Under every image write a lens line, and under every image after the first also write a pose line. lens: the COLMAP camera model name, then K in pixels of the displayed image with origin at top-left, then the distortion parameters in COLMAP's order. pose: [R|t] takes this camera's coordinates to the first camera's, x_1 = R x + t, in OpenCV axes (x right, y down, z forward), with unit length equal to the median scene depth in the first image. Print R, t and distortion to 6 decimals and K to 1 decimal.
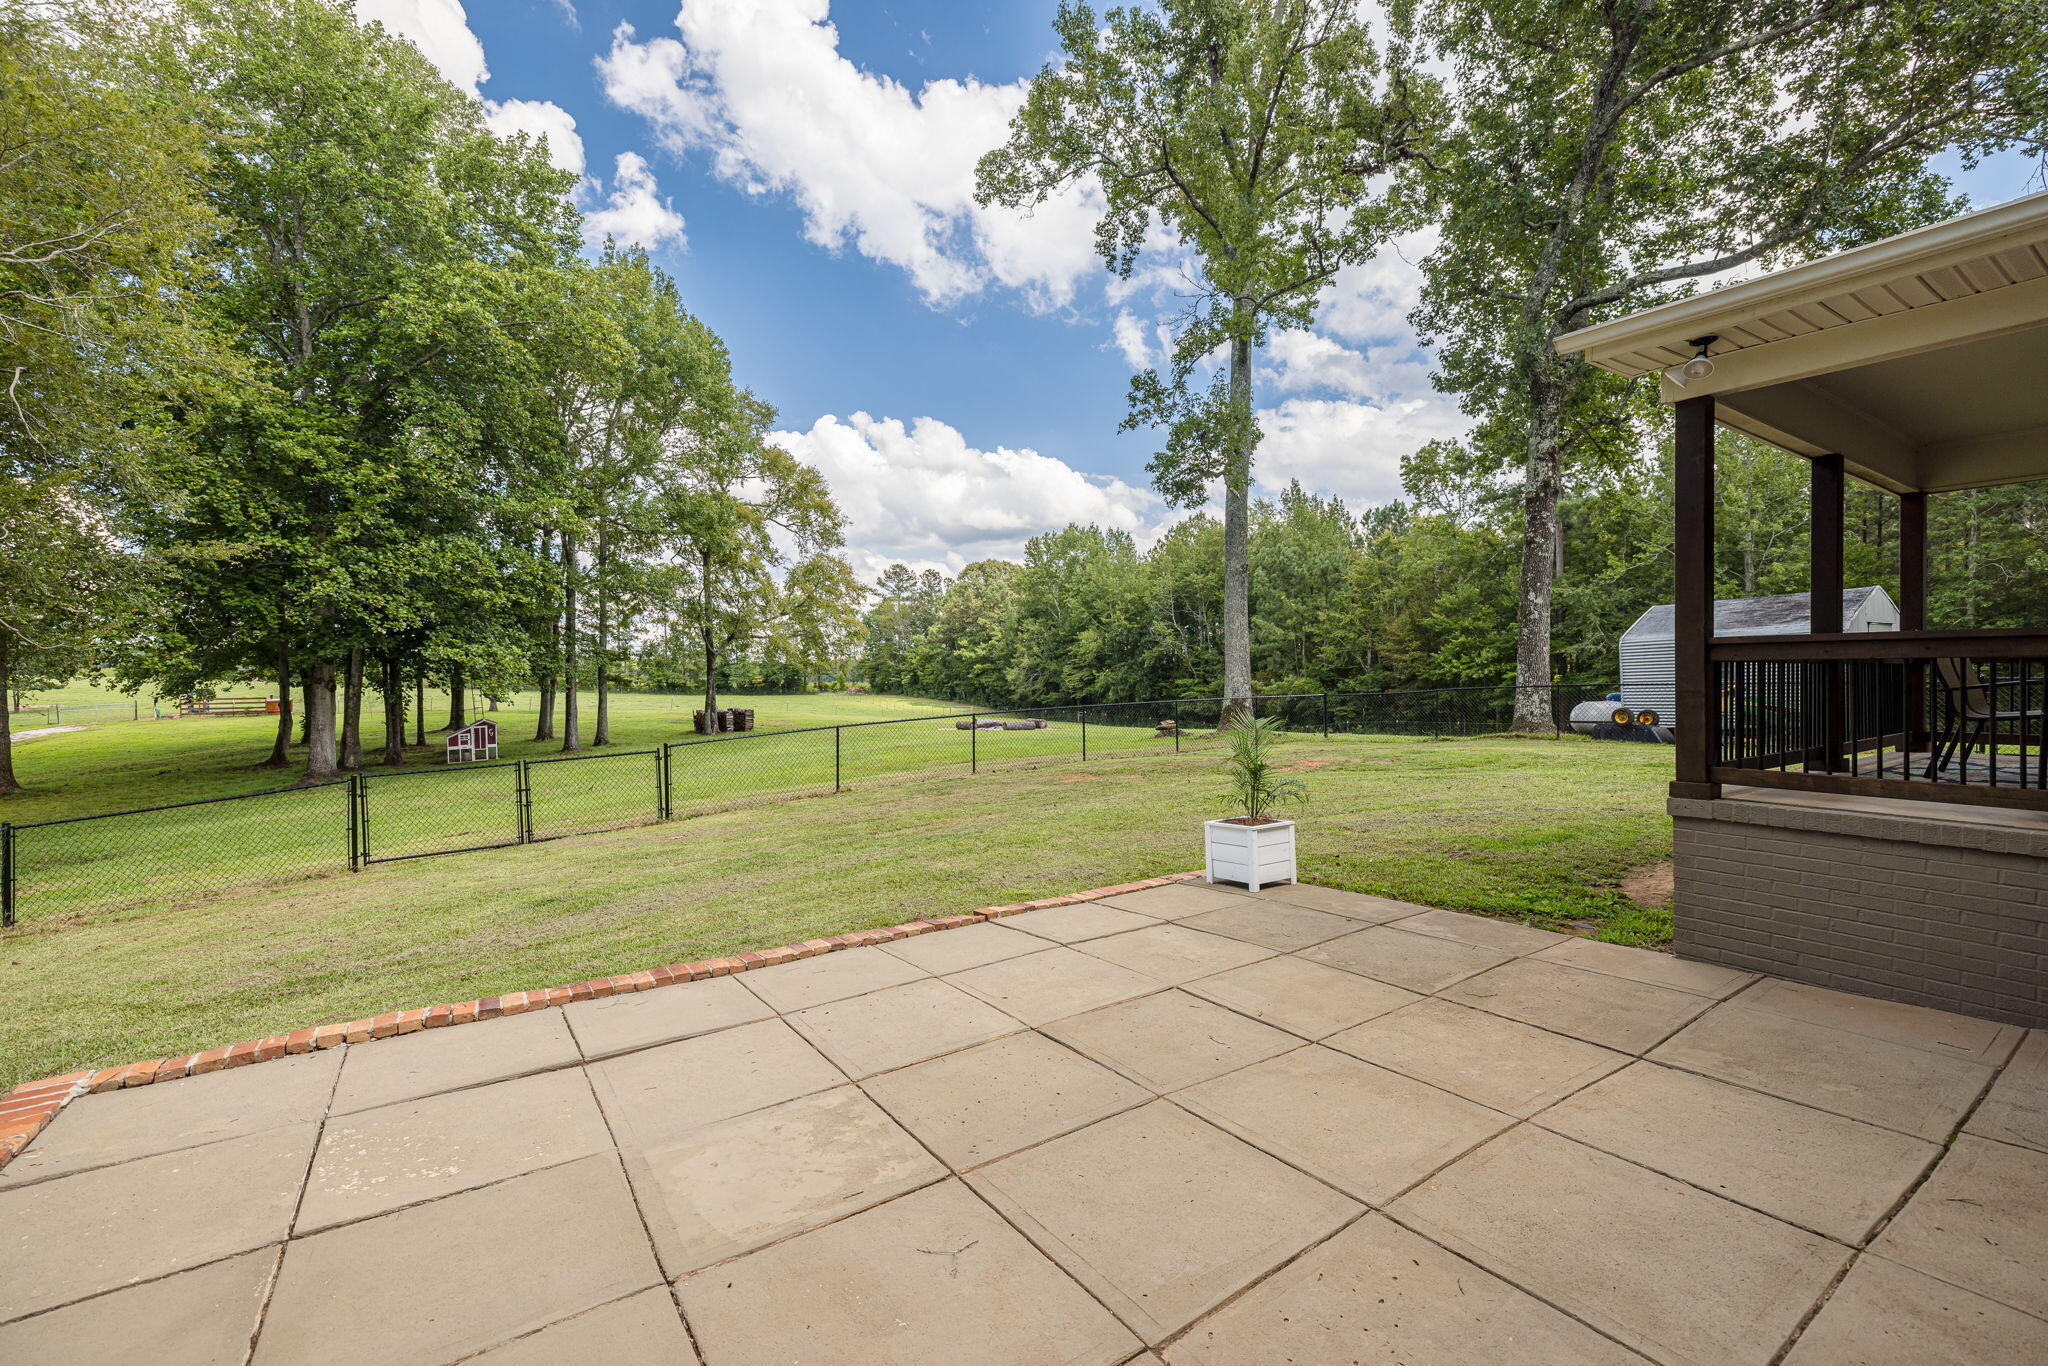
lens RADIAL K [[880.5, 0, 1024.0], [0, 880.5, 683.0], [0, 0, 1]] dist [-0.002038, -0.000139]
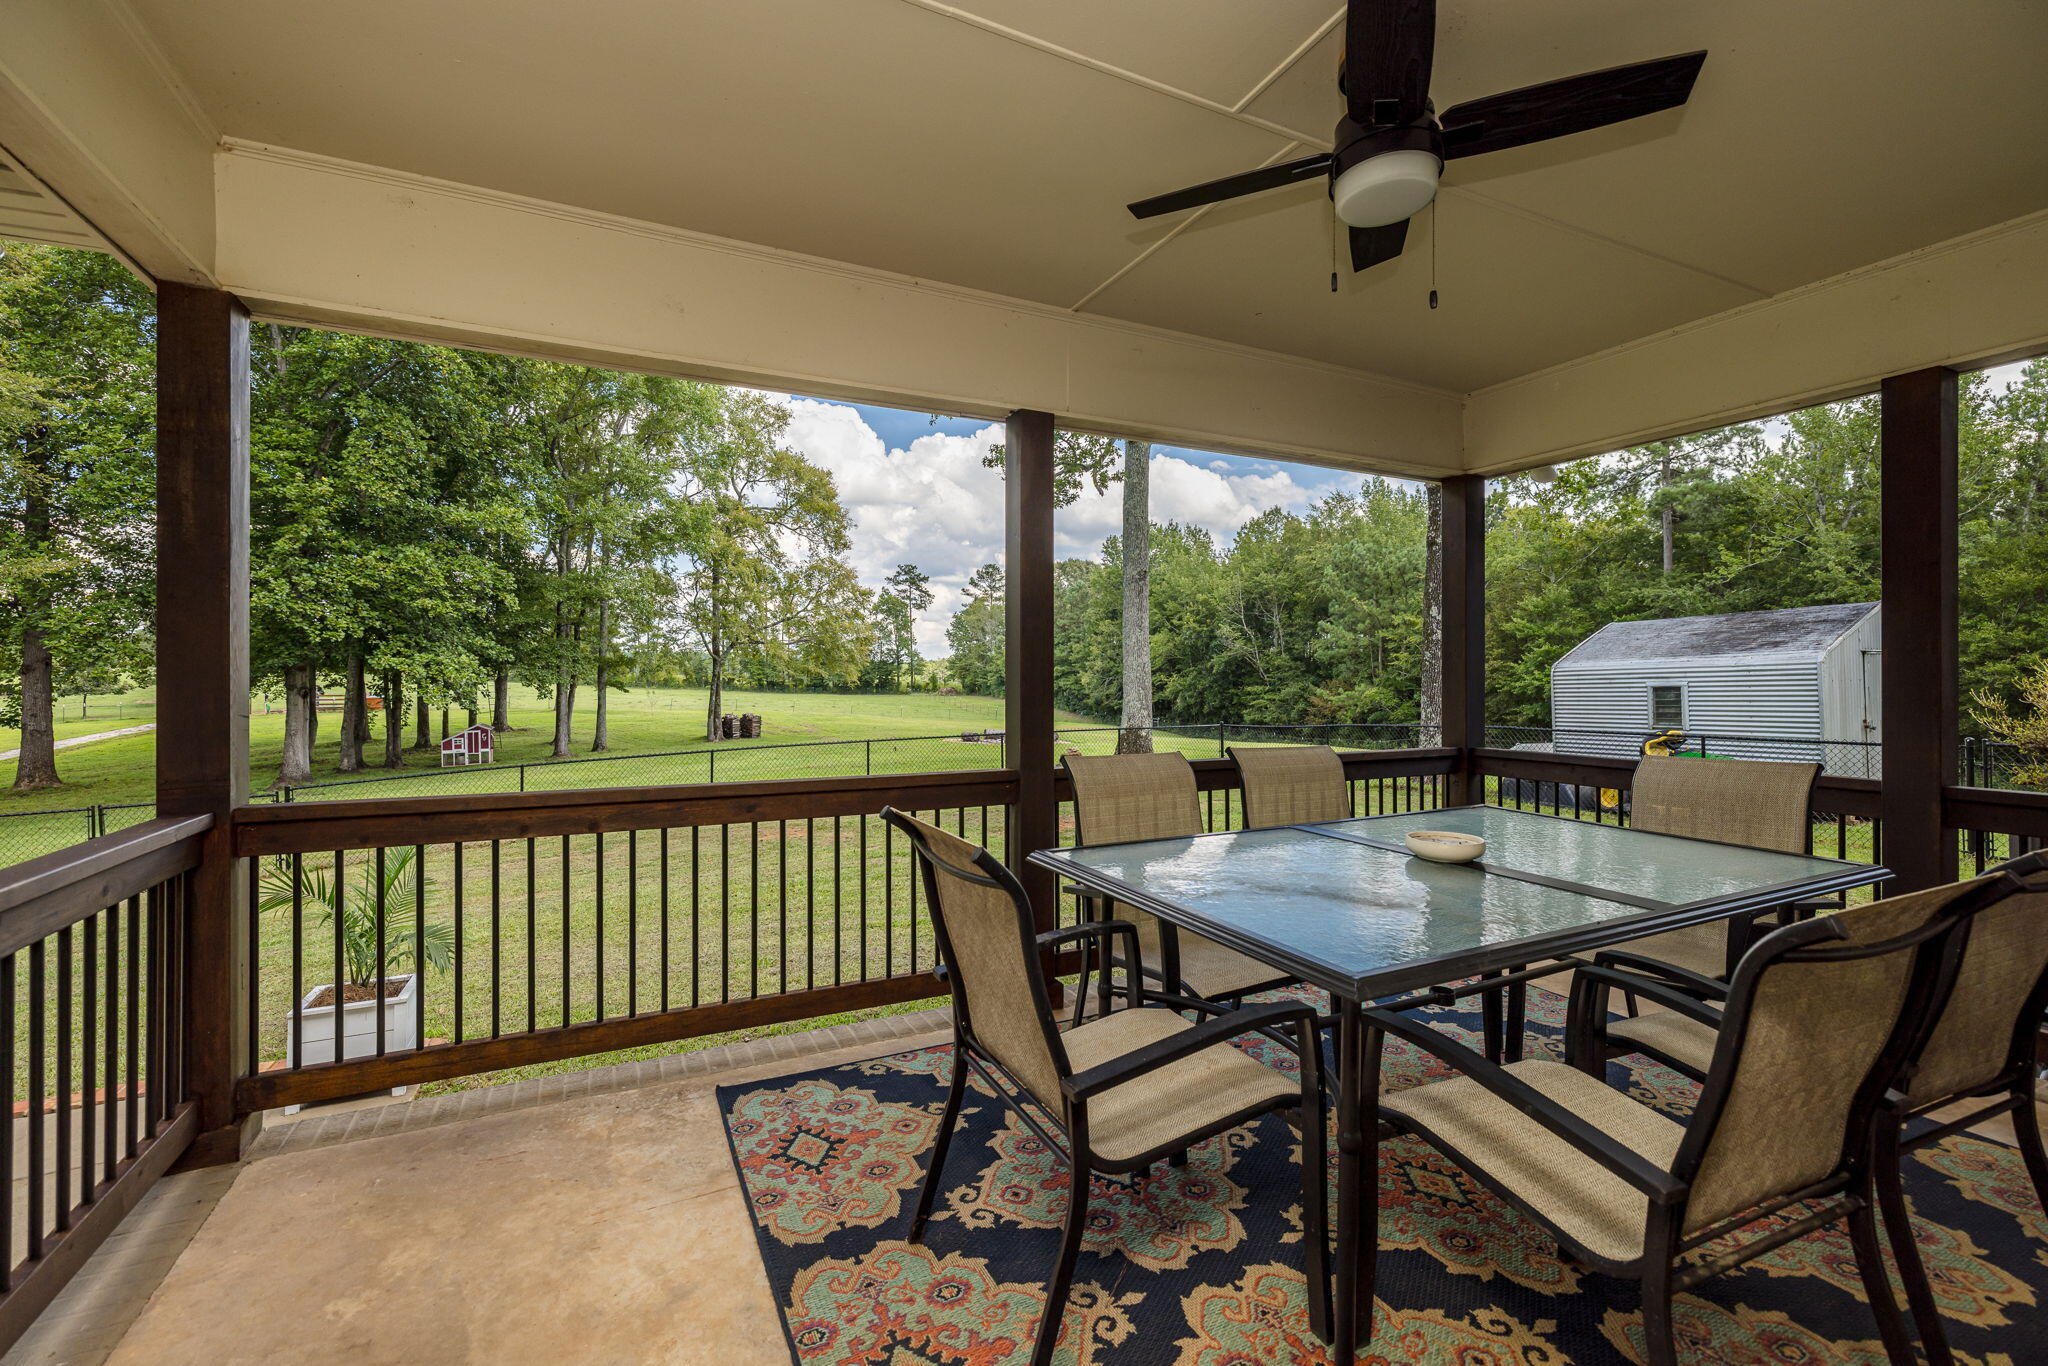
lens RADIAL K [[886.0, 0, 1024.0], [0, 886.0, 683.0], [0, 0, 1]] dist [0.001413, 0.000160]
pose [[0.989491, 0.011152, -0.144164, 0.090757], [-0.010925, 0.999938, 0.002367, -0.008872], [0.144182, -0.000768, 0.989551, 0.042107]]
